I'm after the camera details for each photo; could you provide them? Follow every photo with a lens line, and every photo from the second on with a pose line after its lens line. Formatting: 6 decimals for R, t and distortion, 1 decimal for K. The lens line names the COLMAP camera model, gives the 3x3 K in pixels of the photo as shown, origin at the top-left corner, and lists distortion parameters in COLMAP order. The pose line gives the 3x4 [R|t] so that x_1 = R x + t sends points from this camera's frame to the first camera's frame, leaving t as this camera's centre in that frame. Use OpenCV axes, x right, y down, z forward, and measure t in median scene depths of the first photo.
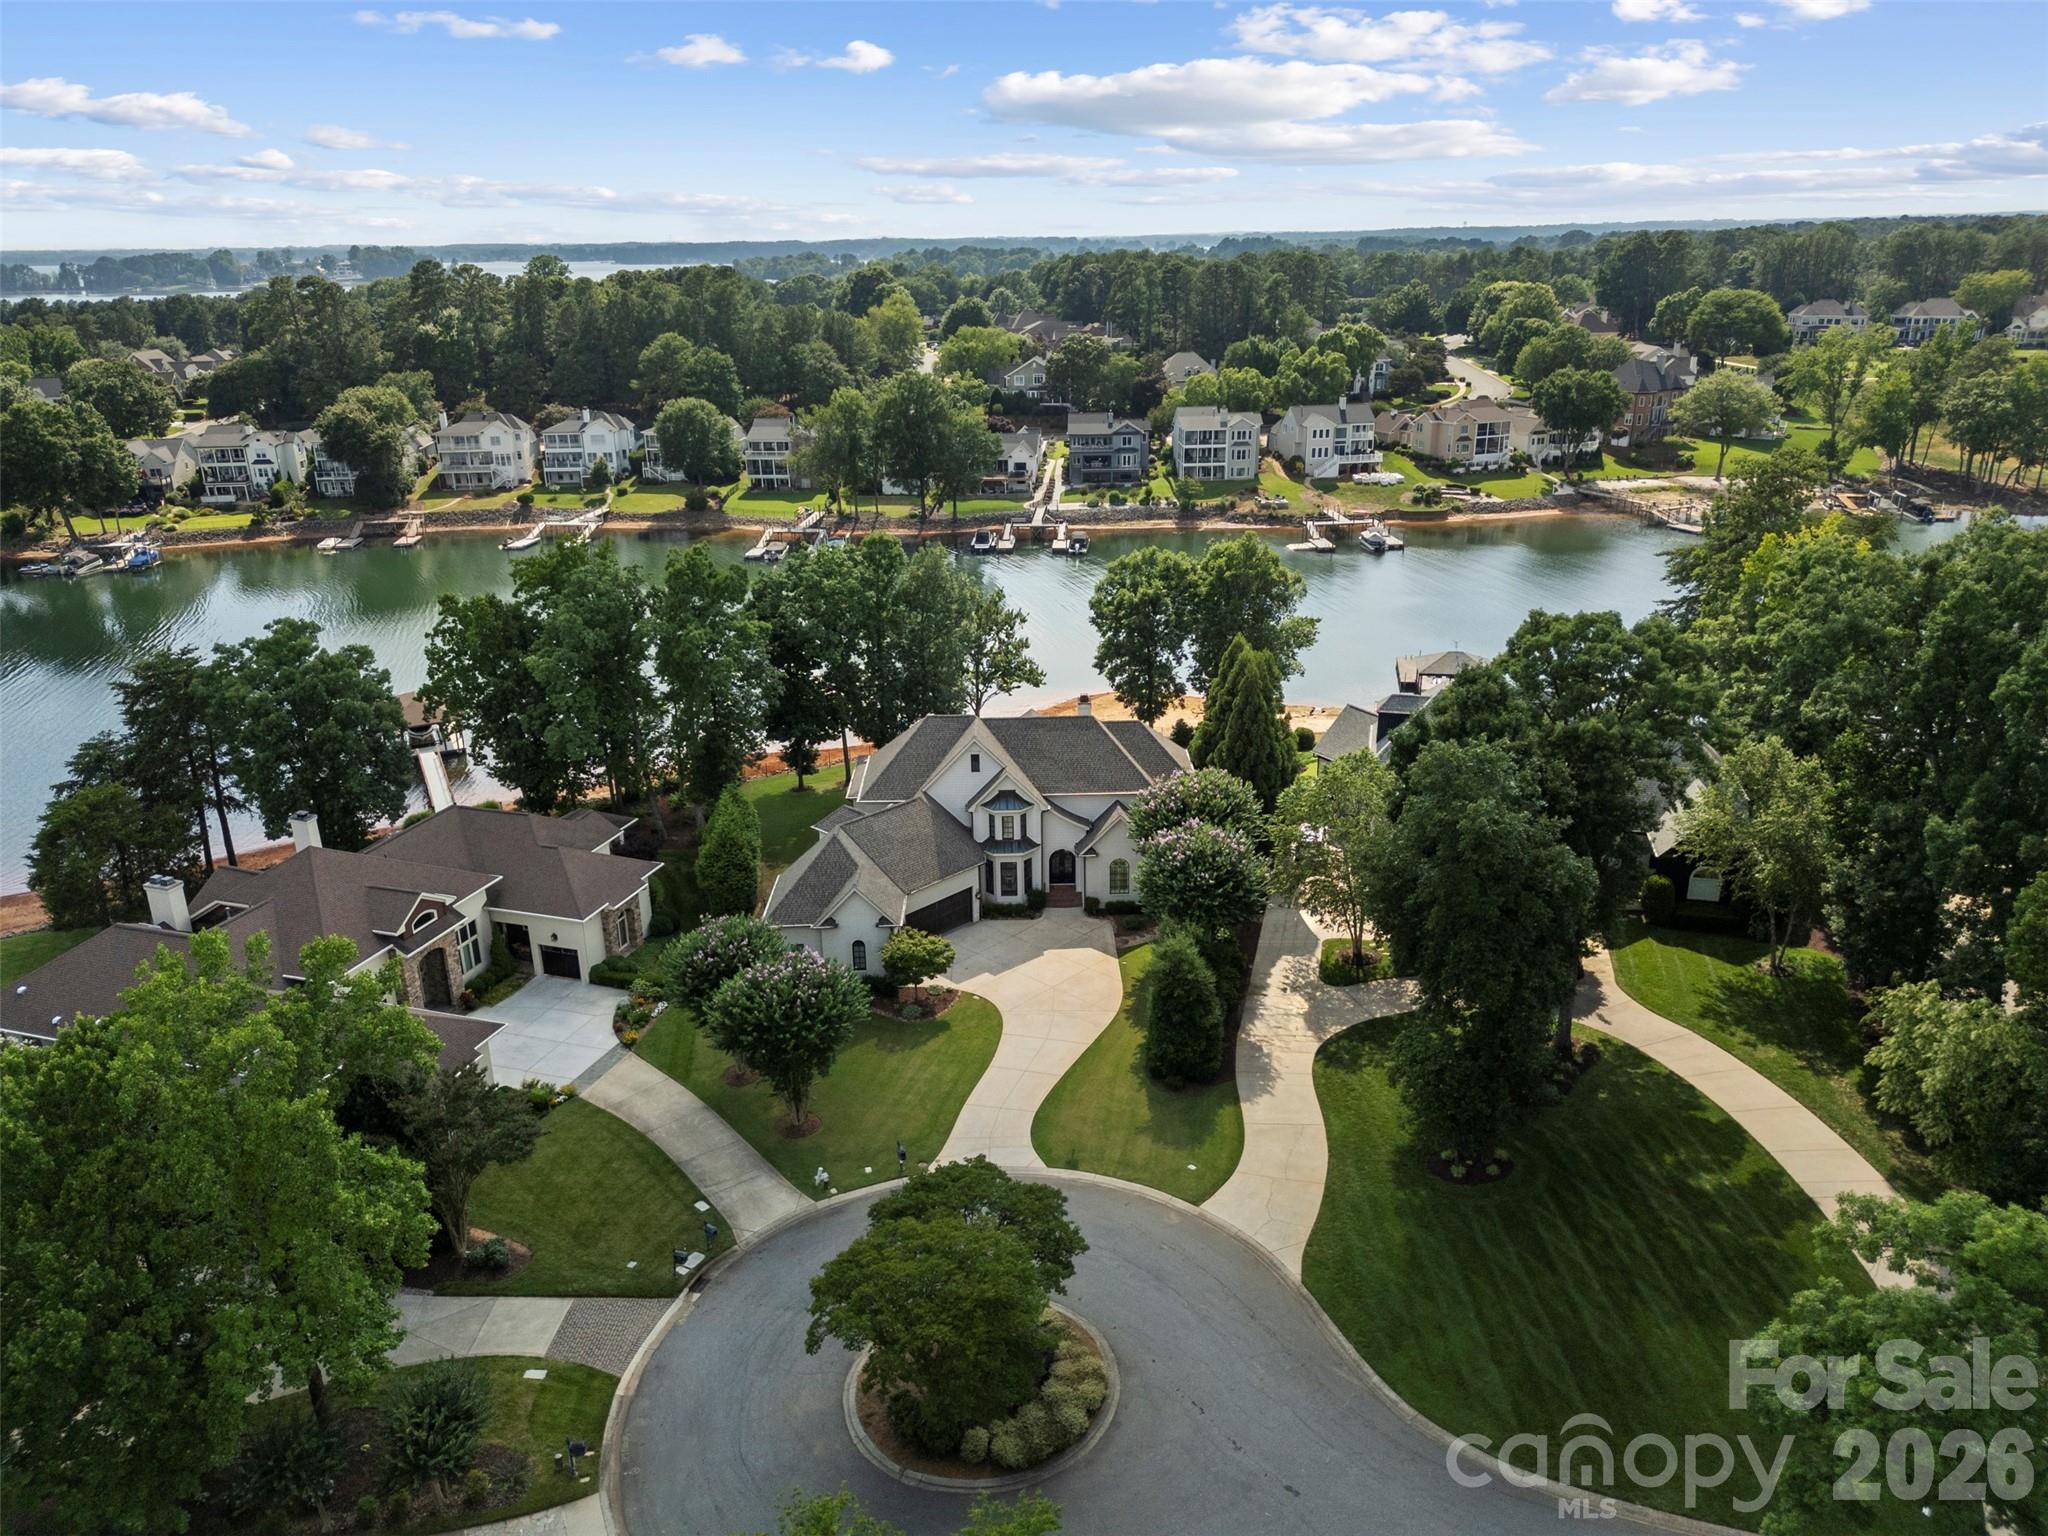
lens RADIAL K [[1477.9, 0, 1024.0], [0, 1477.9, 768.0], [0, 0, 1]] dist [0.028840, -0.000648]
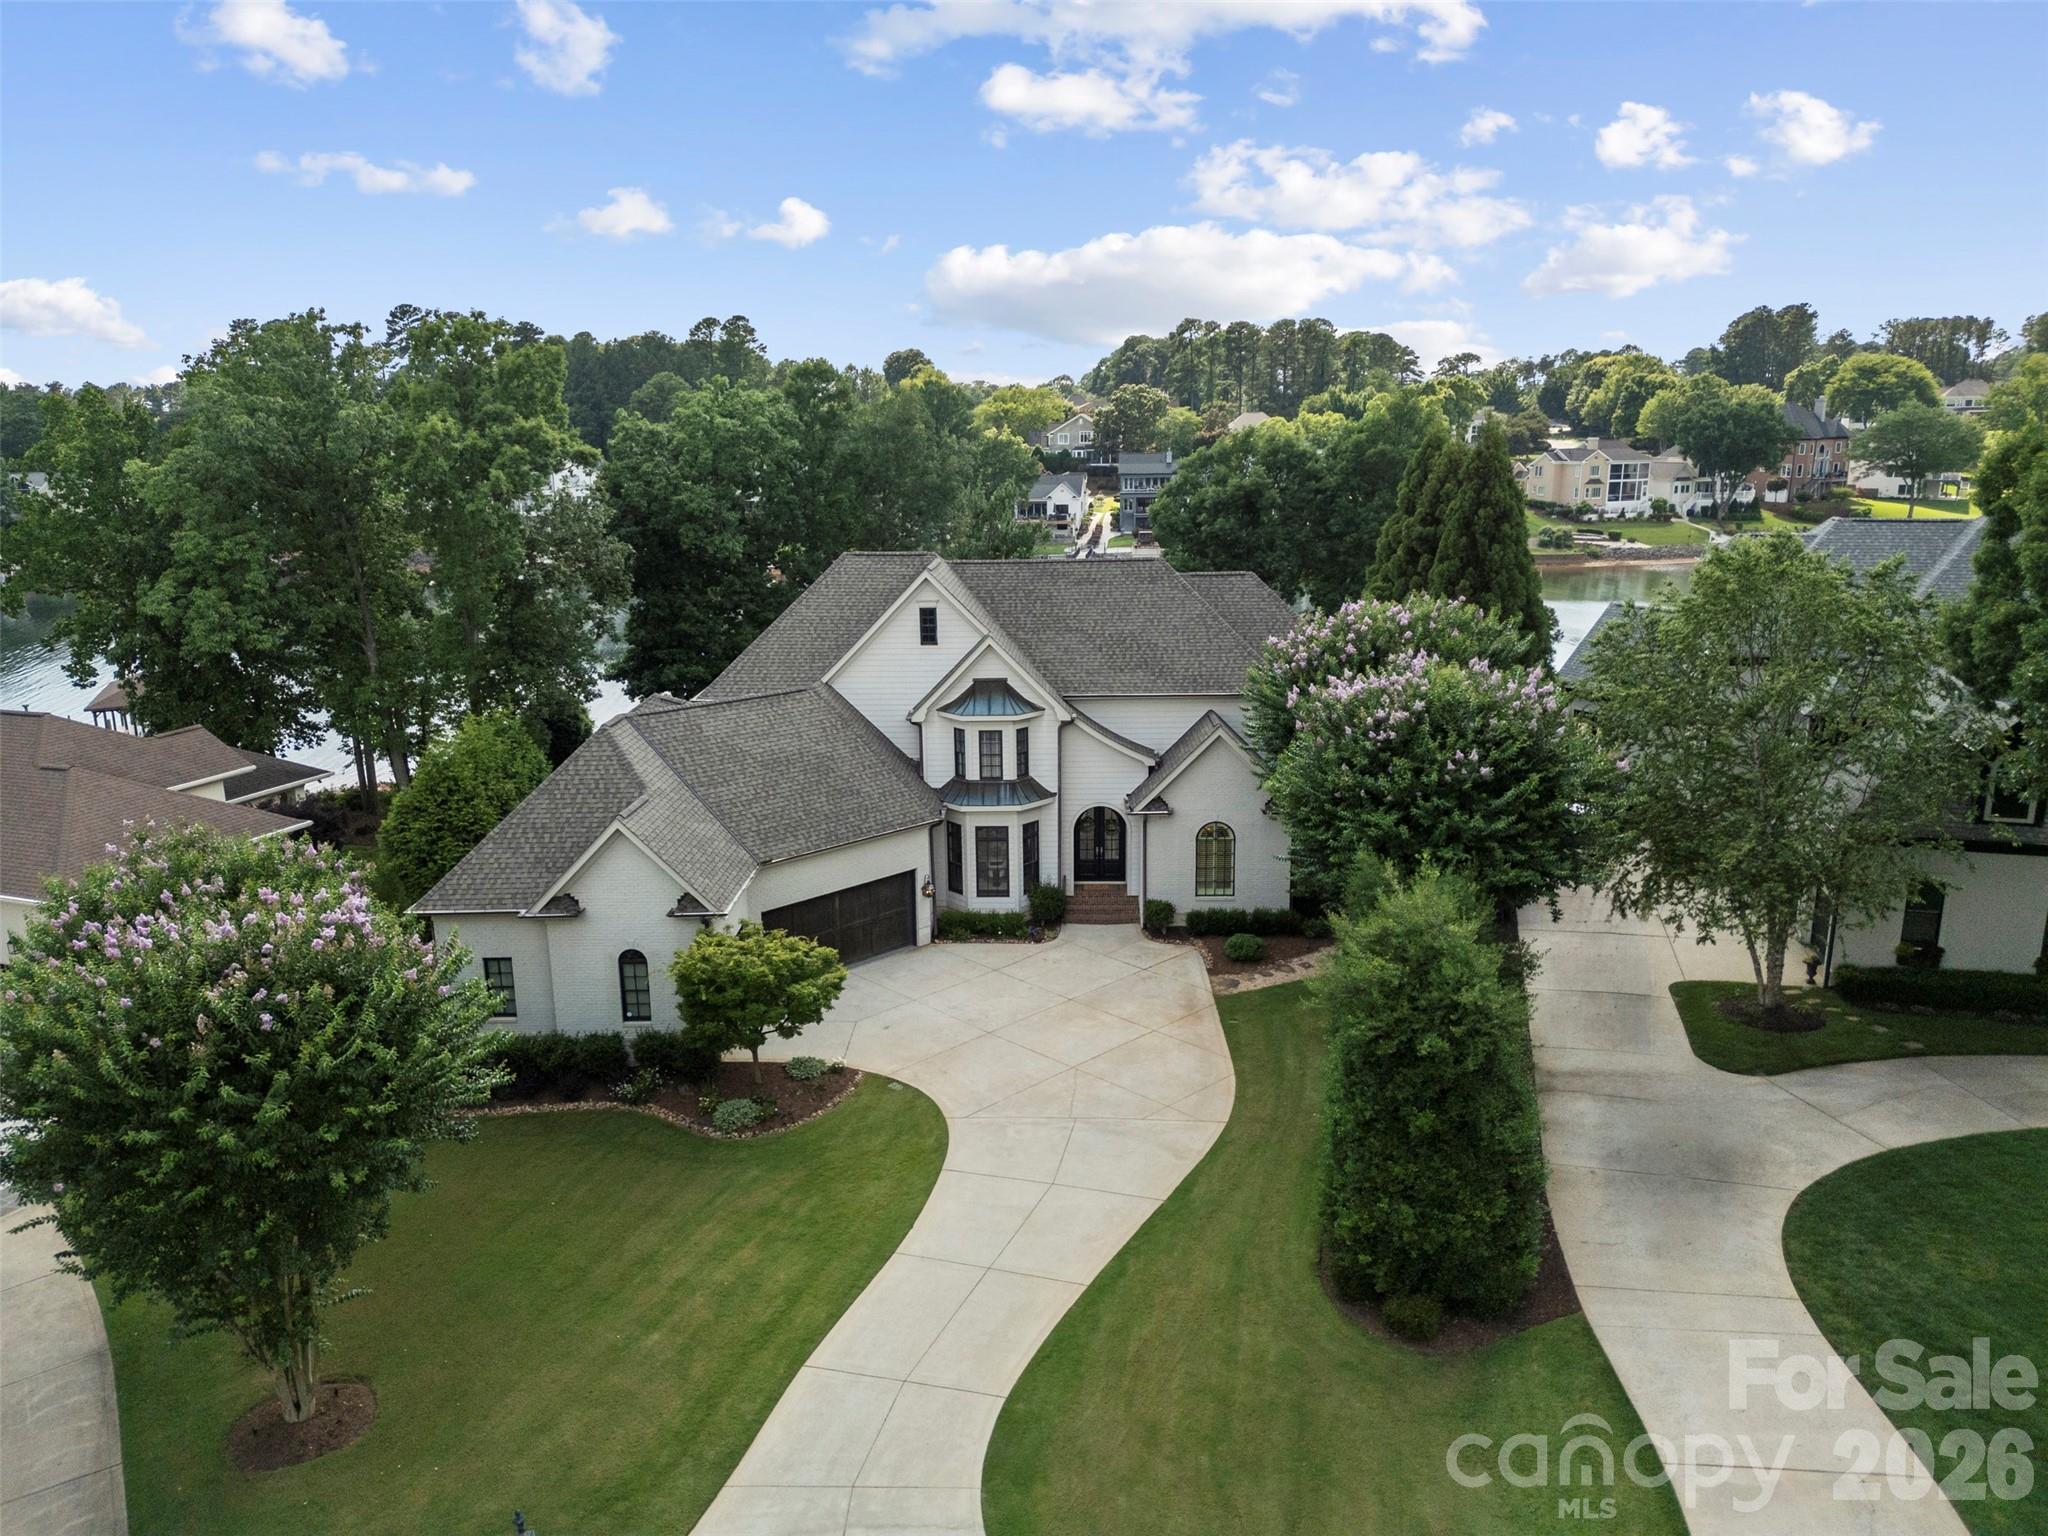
lens RADIAL K [[1477.9, 0, 1024.0], [0, 1477.9, 768.0], [0, 0, 1]] dist [0.028840, -0.000648]
pose [[0.999368, 0.013475, -0.032881, 0.016352], [-0.017008, 0.993827, -0.109625, 0.097685], [0.031200, 0.110115, 0.993429, 0.500004]]
